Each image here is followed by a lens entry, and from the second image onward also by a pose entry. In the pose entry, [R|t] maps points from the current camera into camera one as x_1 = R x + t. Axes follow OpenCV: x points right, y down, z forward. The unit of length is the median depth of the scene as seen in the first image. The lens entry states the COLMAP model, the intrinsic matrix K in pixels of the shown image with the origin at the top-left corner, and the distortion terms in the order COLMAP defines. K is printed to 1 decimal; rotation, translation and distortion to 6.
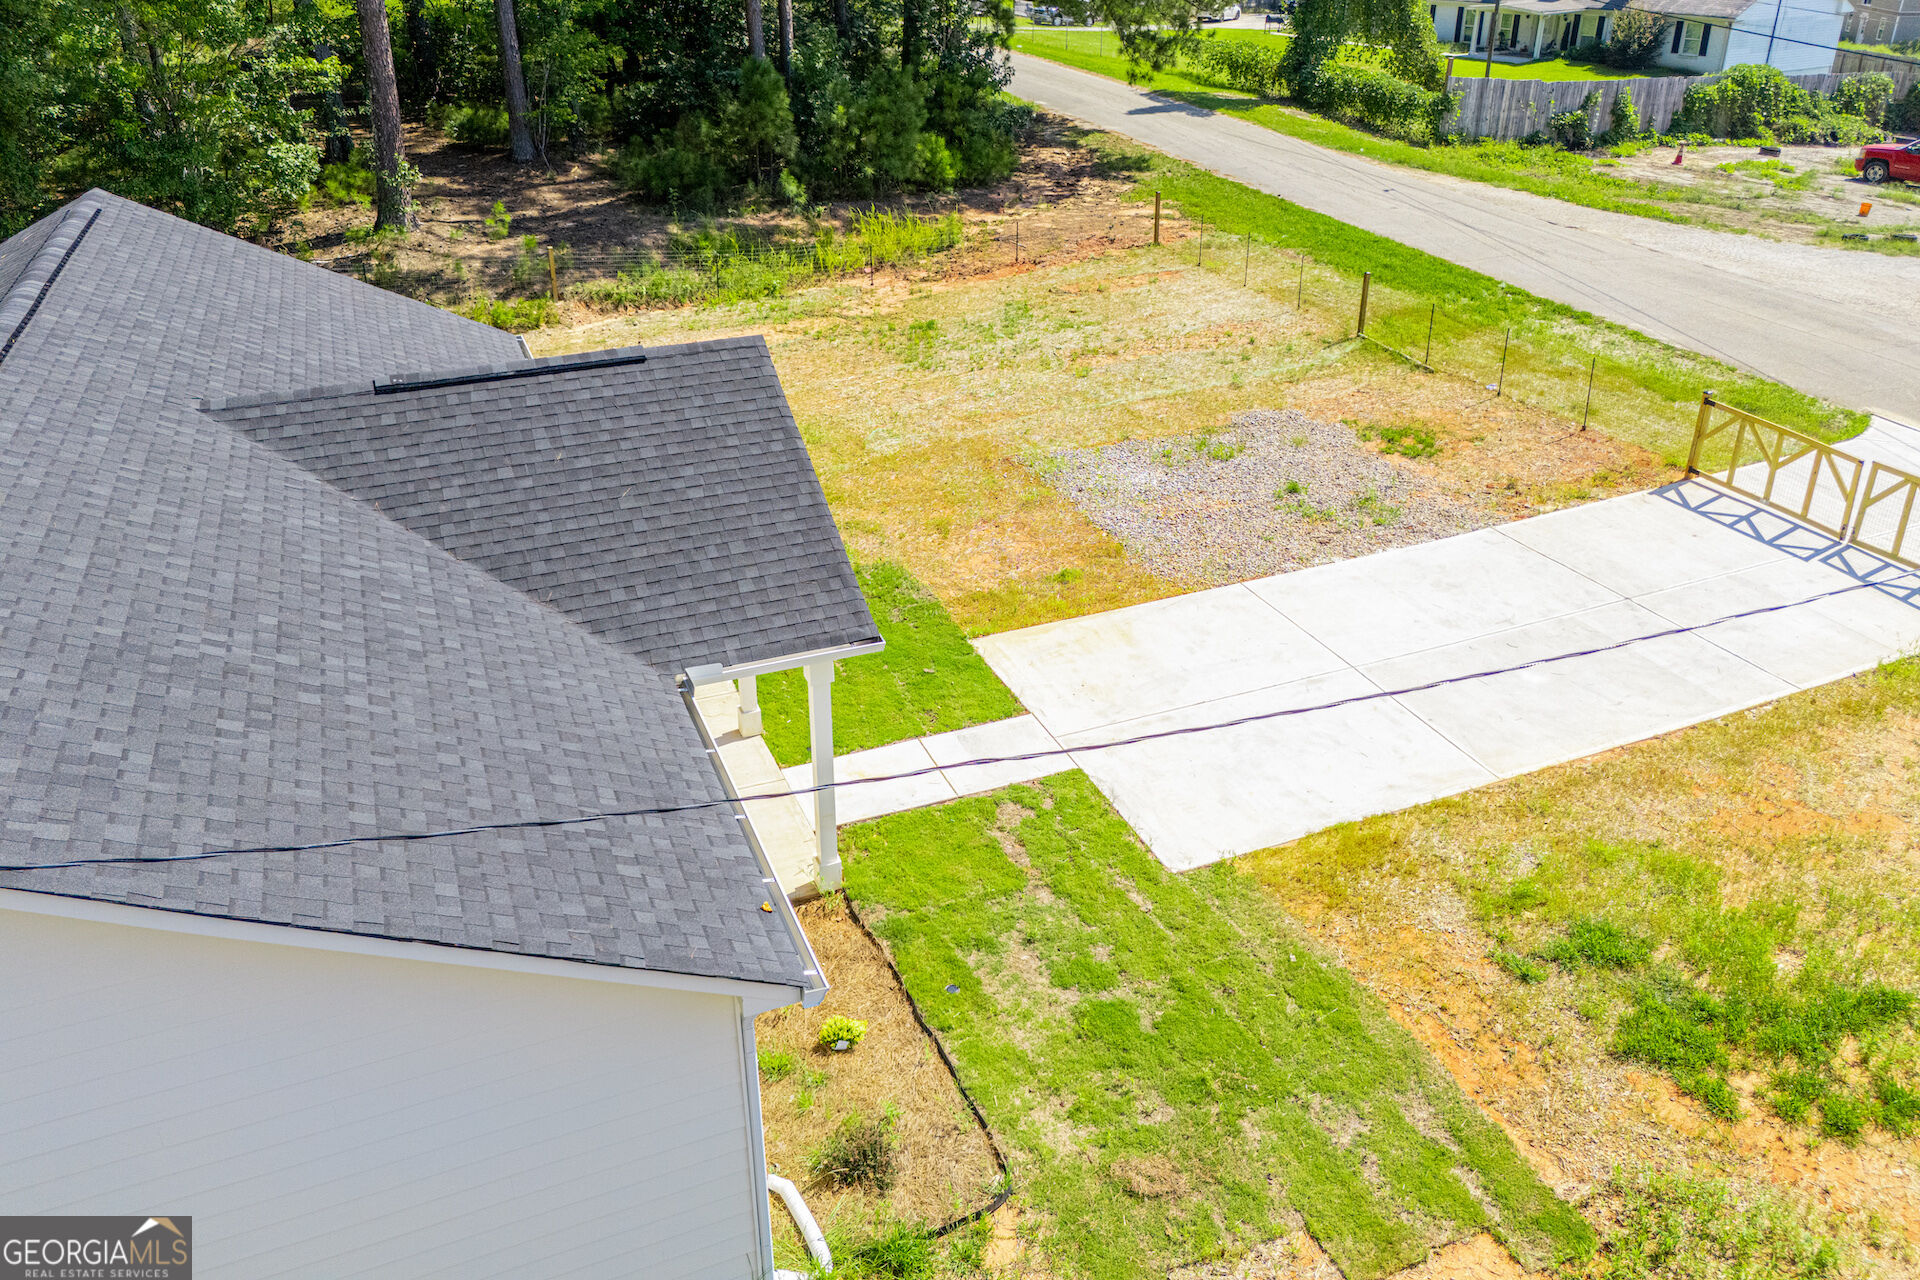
lens RADIAL K [[1430.6, 0, 964.1], [0, 1430.6, 560.7], [0, 0, 1]] dist [0.068063, -0.061533]
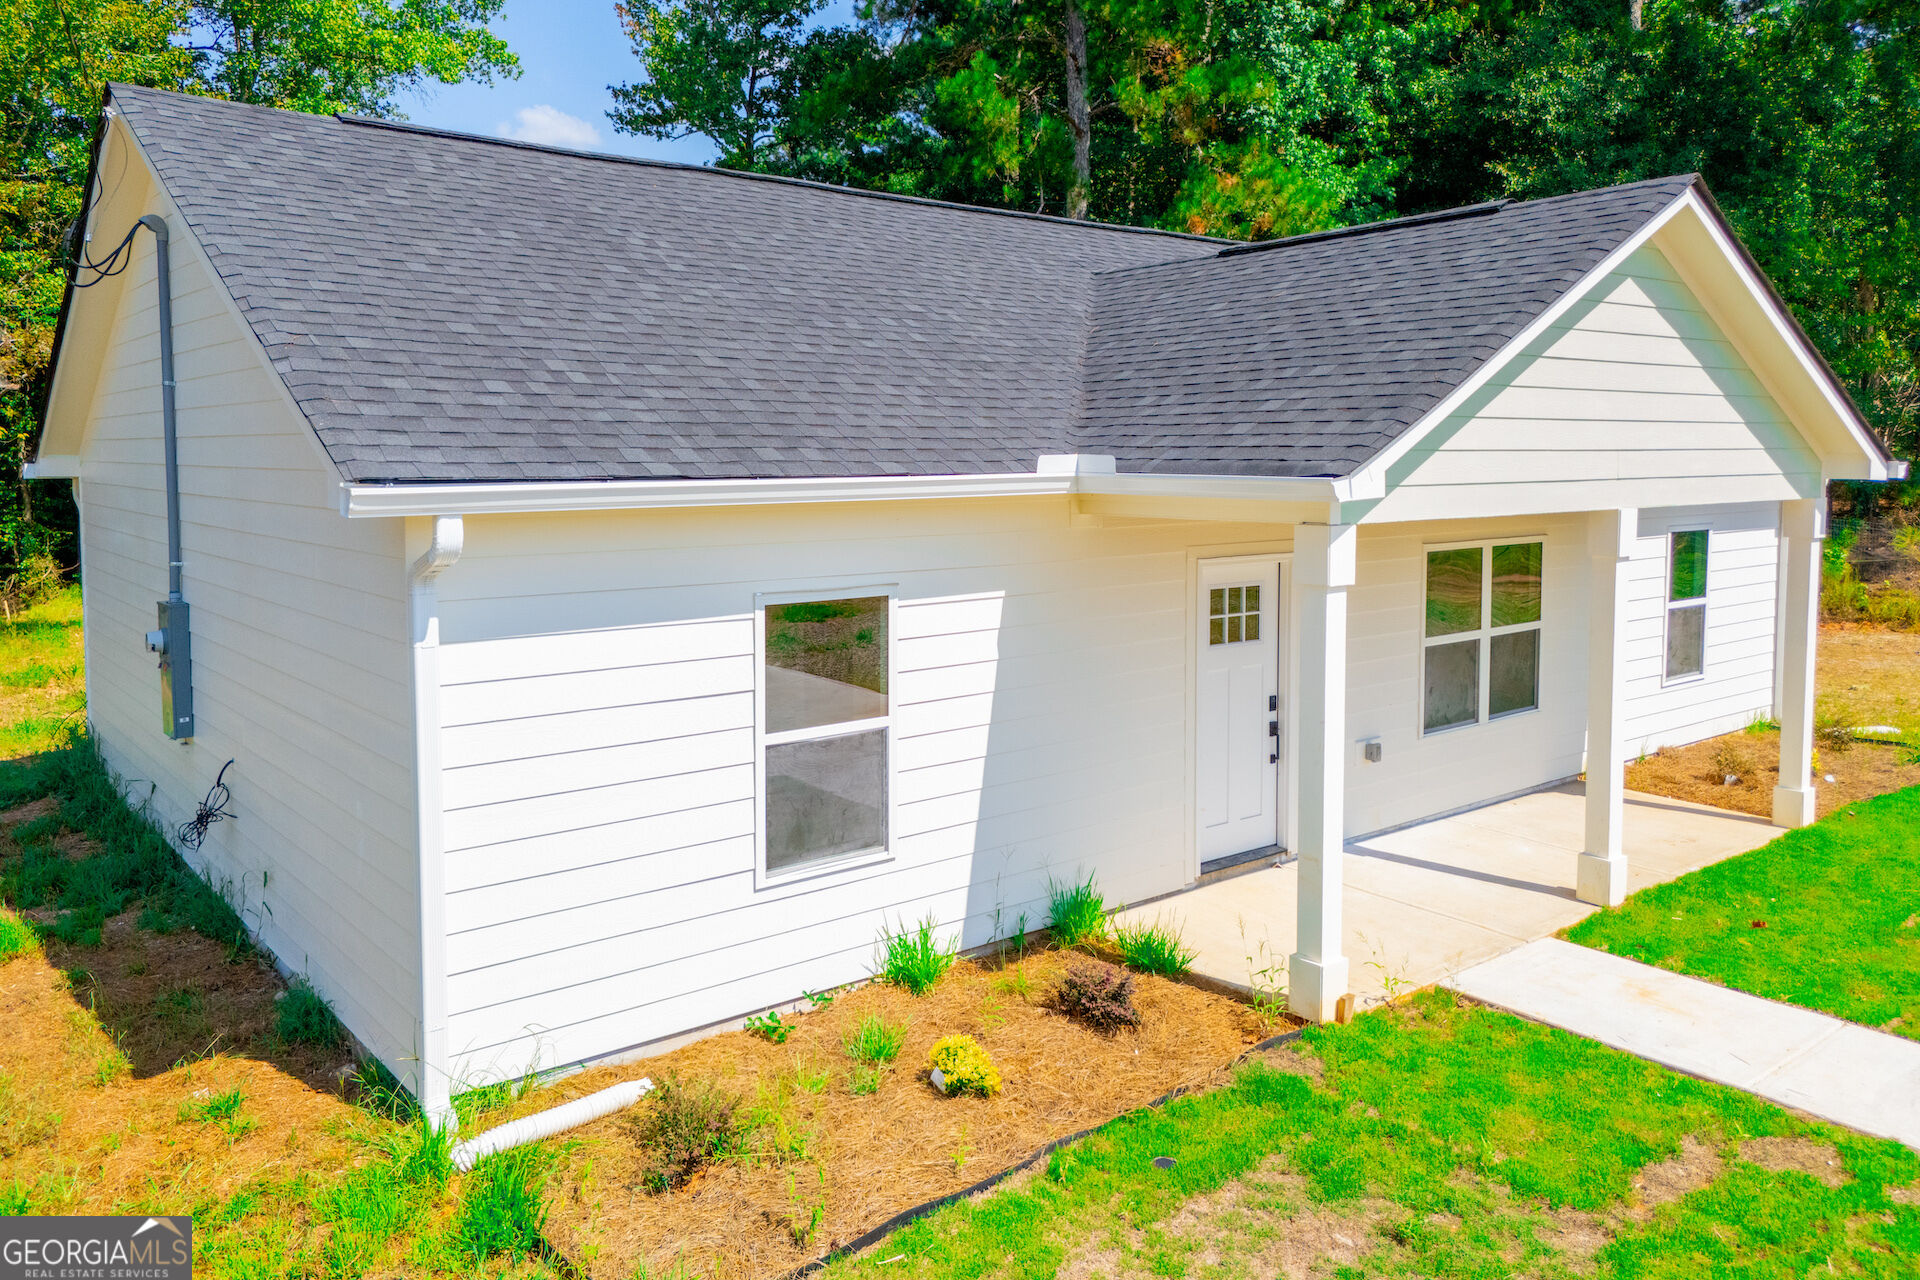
lens RADIAL K [[1430.6, 0, 964.1], [0, 1430.6, 560.7], [0, 0, 1]] dist [0.068063, -0.061533]
pose [[0.290347, 0.081252, -0.953466, 0.333540], [-0.406930, 0.912292, -0.046174, 0.131495], [0.866087, 0.401400, 0.297945, 0.577714]]
